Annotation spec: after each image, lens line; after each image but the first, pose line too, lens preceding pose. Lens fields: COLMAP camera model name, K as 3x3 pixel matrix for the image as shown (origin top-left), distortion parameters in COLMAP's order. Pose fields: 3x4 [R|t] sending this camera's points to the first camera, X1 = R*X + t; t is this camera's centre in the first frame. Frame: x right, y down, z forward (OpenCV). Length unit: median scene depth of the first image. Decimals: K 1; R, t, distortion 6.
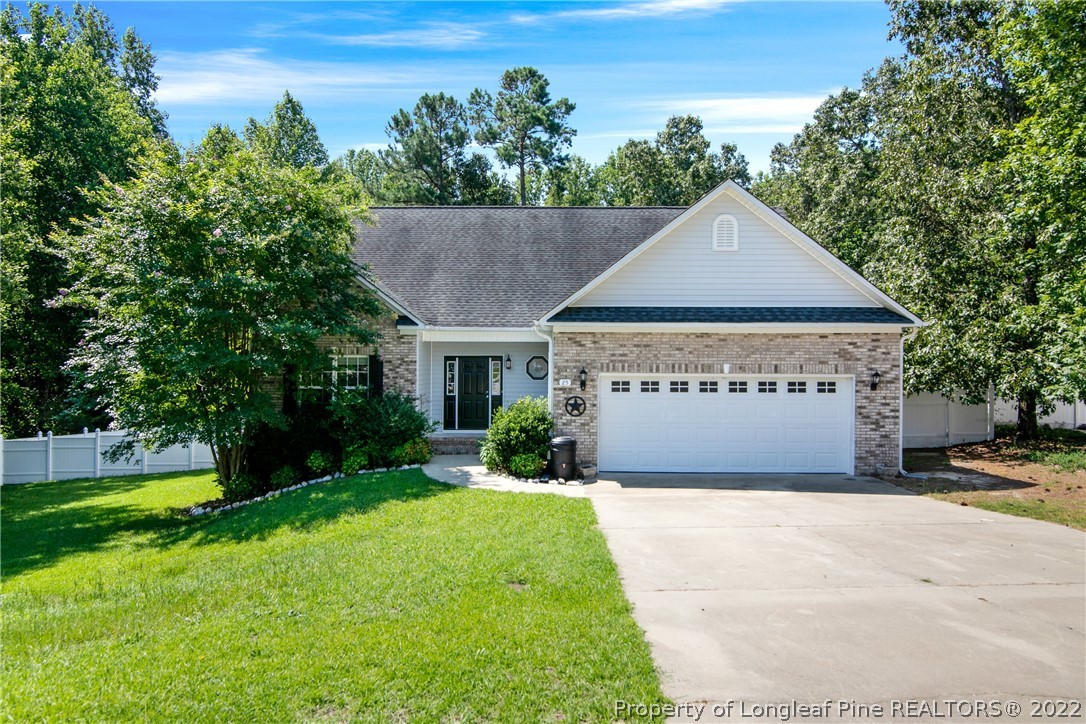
lens RADIAL K [[682.7, 0, 543.0], [0, 682.7, 362.0], [0, 0, 1]] dist [0.003495, 0.000544]
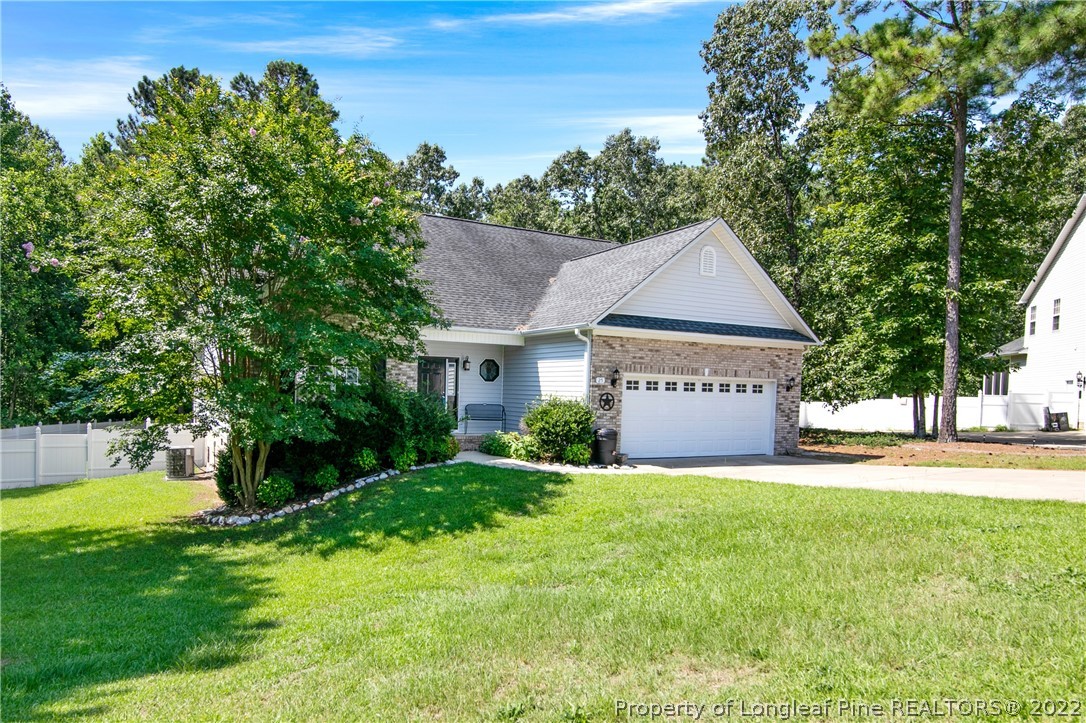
lens RADIAL K [[636.0, 0, 542.8], [0, 636.0, 399.6], [0, 0, 1]] dist [0.002736, 0.000696]
pose [[0.887750, 0.007631, 0.460263, -0.517869], [-0.024035, 0.999267, 0.029789, 0.031918], [-0.459699, -0.037508, 0.887283, 0.113150]]
